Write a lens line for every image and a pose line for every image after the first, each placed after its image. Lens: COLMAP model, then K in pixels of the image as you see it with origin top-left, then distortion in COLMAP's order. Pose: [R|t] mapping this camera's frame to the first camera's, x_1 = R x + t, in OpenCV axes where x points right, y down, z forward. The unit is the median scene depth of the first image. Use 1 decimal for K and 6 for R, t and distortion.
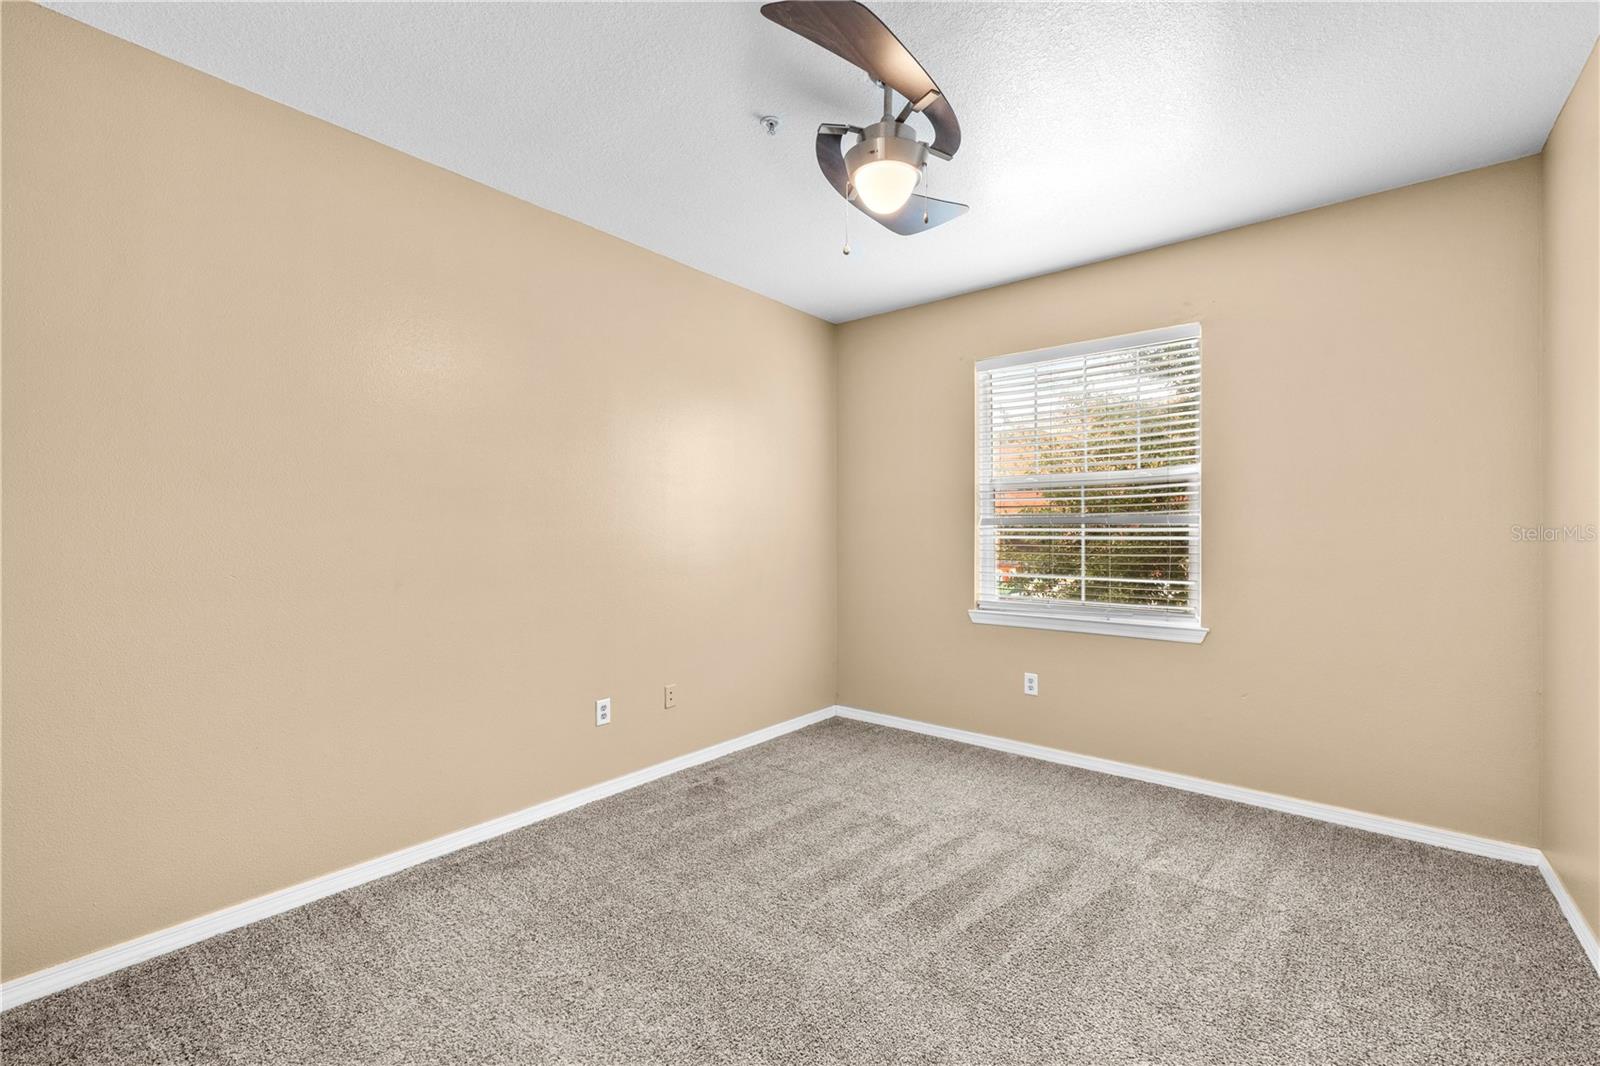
lens RADIAL K [[672.9, 0, 794.8], [0, 672.9, 537.9], [0, 0, 1]] dist [0.001751, 0.000891]
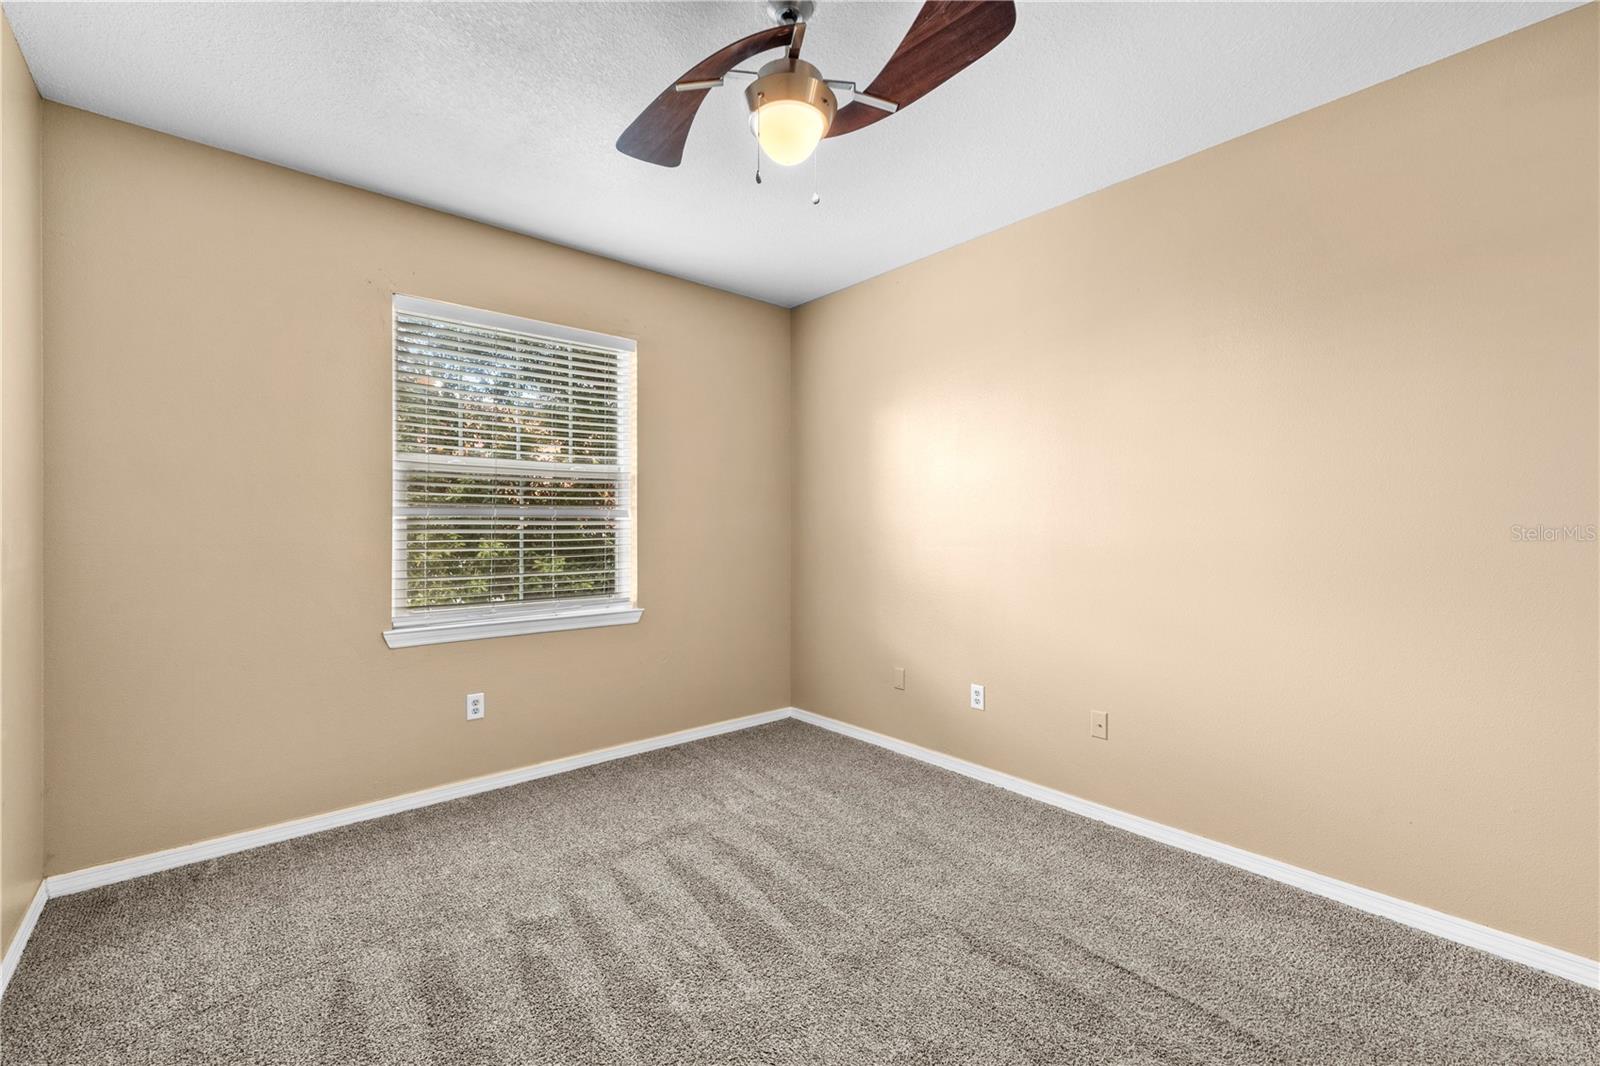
lens RADIAL K [[672.9, 0, 797.8], [0, 672.9, 534.6], [0, 0, 1]] dist [0.001751, 0.000891]
pose [[0.154933, -0.013280, 0.987836, -0.500228], [0.005246, 0.999907, 0.012619, -0.006282], [-0.987911, 0.003227, 0.154988, 0.575157]]
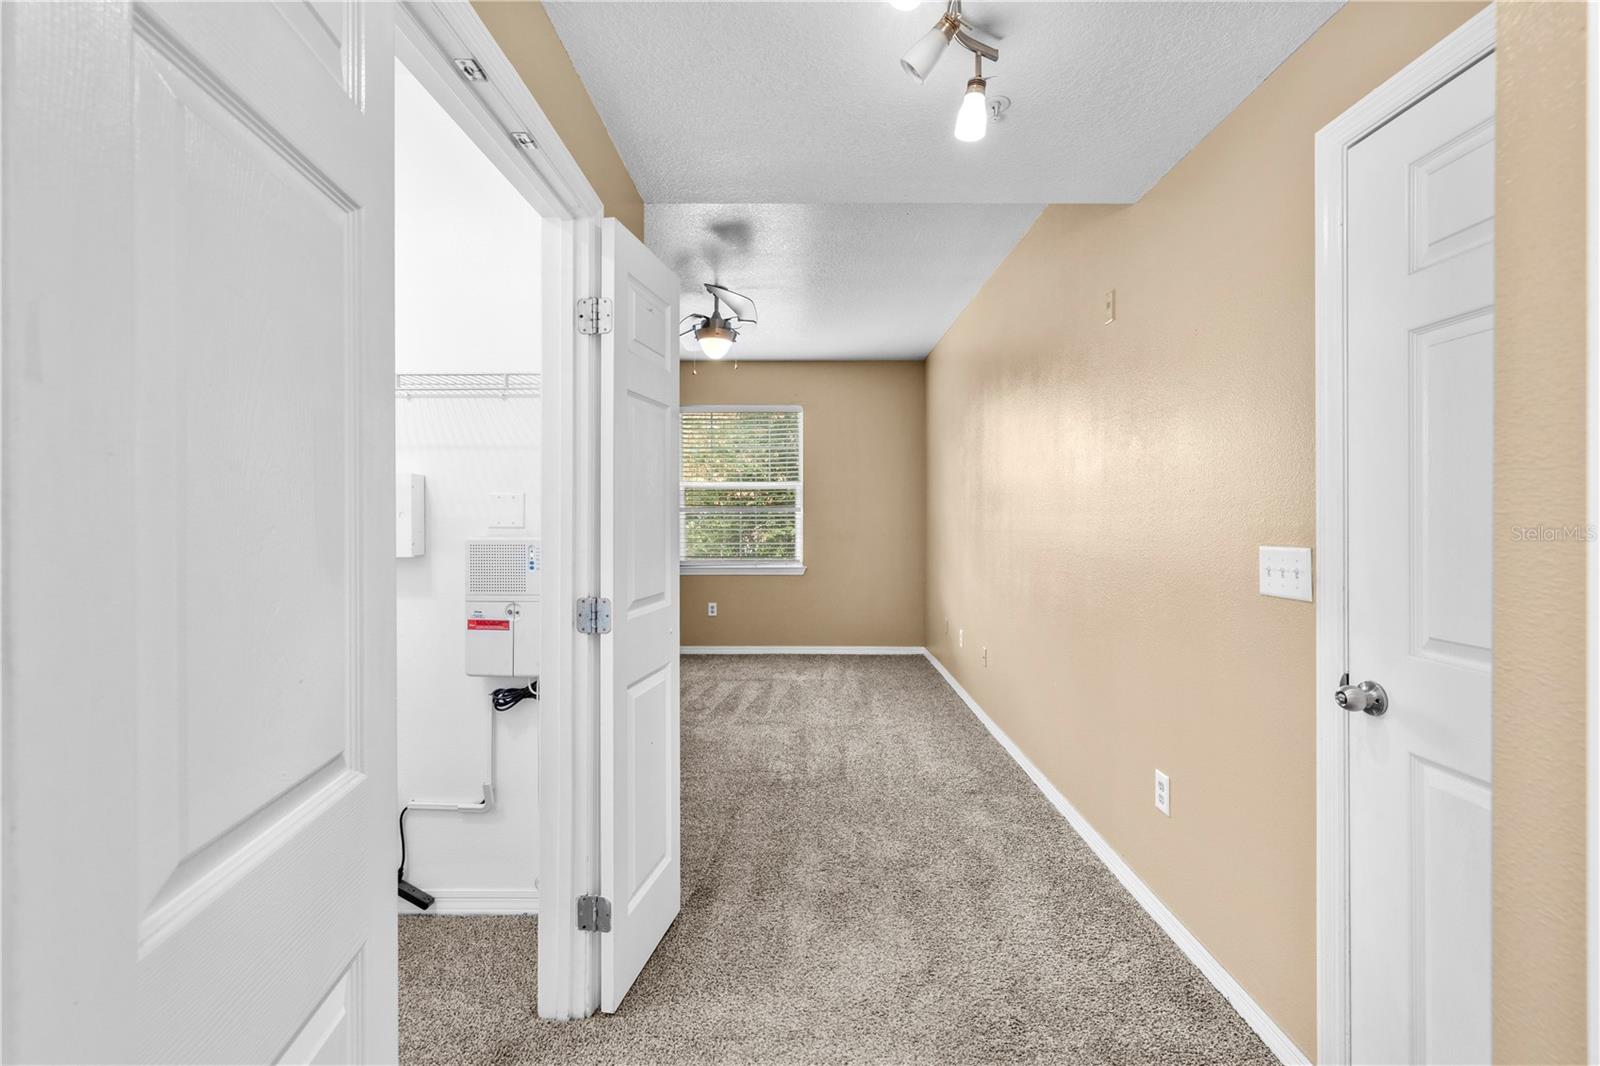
lens RADIAL K [[672.9, 0, 802.4], [0, 672.9, 516.4], [0, 0, 1]] dist [0.001751, 0.000891]
pose [[0.766739, 0.002076, 0.641955, -0.643686], [0.003730, 0.999963, -0.007689, 0.005740], [-0.641948, 0.008290, 0.766703, -0.476231]]
